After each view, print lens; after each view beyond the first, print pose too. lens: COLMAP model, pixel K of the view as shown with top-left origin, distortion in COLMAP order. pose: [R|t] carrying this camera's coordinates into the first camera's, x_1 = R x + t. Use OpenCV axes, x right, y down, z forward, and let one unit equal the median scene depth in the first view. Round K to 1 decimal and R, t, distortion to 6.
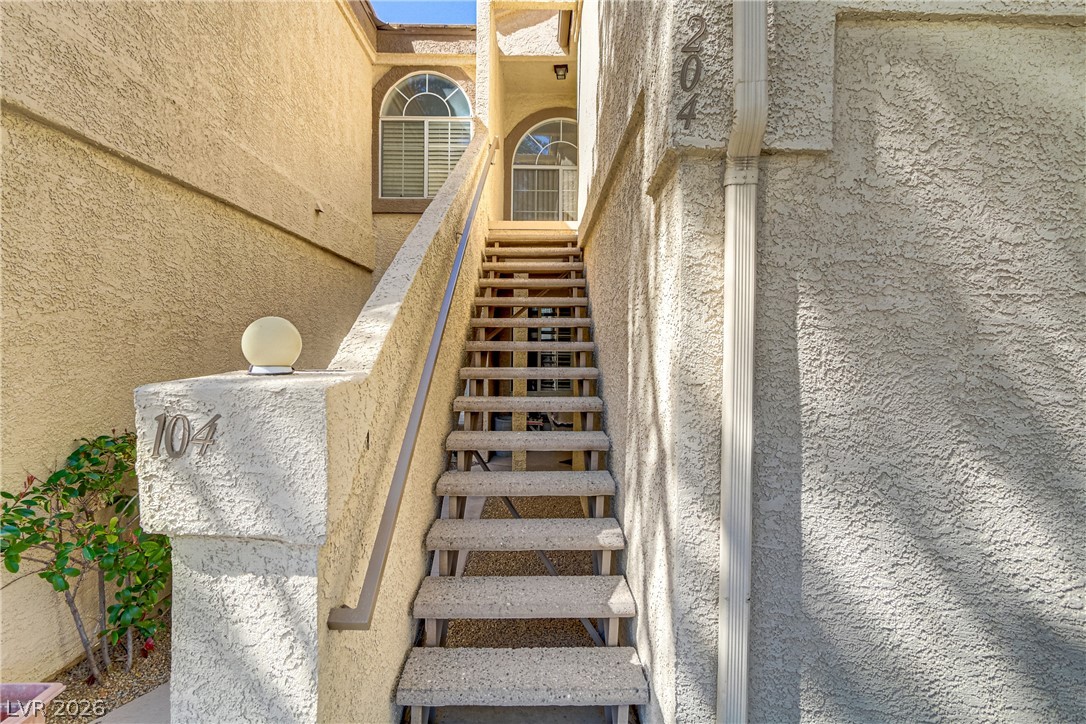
lens RADIAL K [[564.3, 0, 533.0], [0, 564.3, 357.2], [0, 0, 1]] dist [-0.012870, 0.003479]
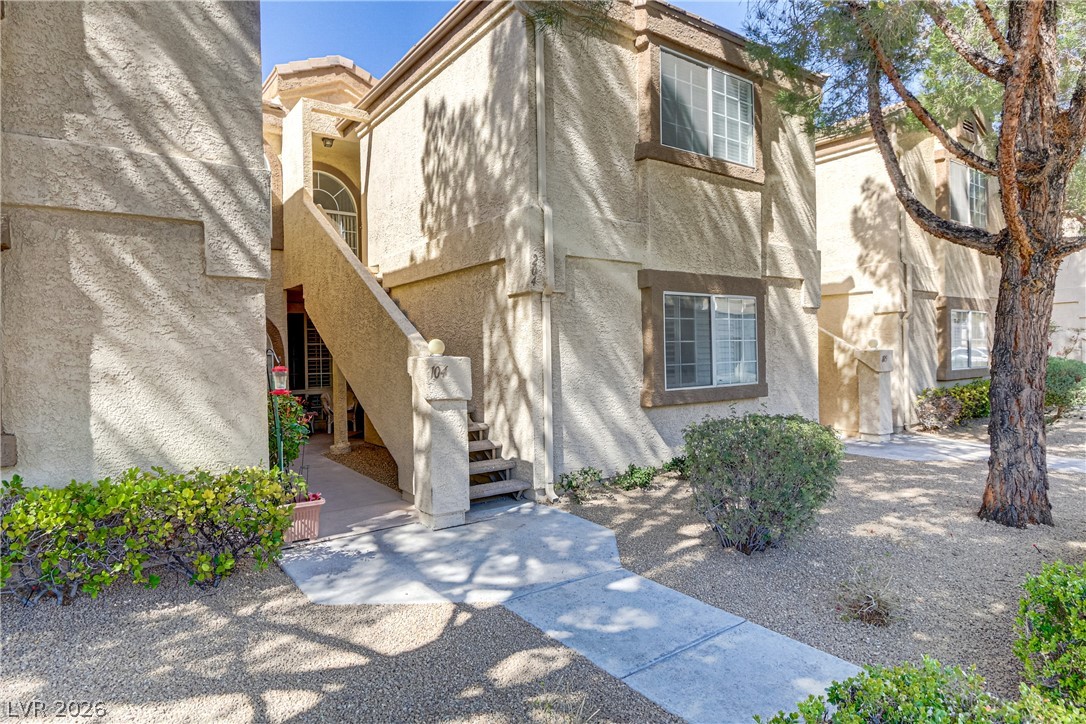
lens RADIAL K [[605.8, 0, 535.6], [0, 605.8, 358.1], [0, 0, 1]] dist [-0.008761, -0.000248]
pose [[0.814215, -0.029673, 0.579804, -1.325298], [0.035929, 0.999354, 0.000690, 0.036708], [-0.579450, 0.020270, 0.814756, -1.441906]]
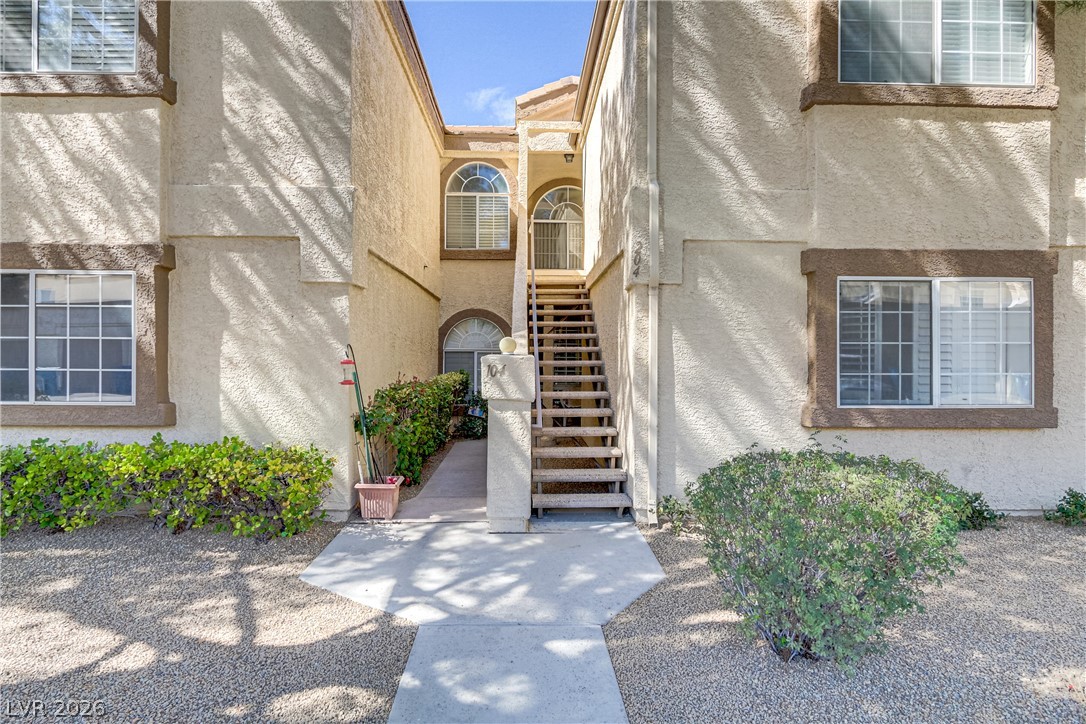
lens RADIAL K [[564.3, 0, 540.4], [0, 564.3, 360.1], [0, 0, 1]] dist [-0.012870, 0.003479]
pose [[0.999472, -0.004576, 0.032165, -0.247391], [0.004975, 0.999911, -0.012349, 0.064933], [-0.032106, 0.012502, 0.999406, -1.435814]]
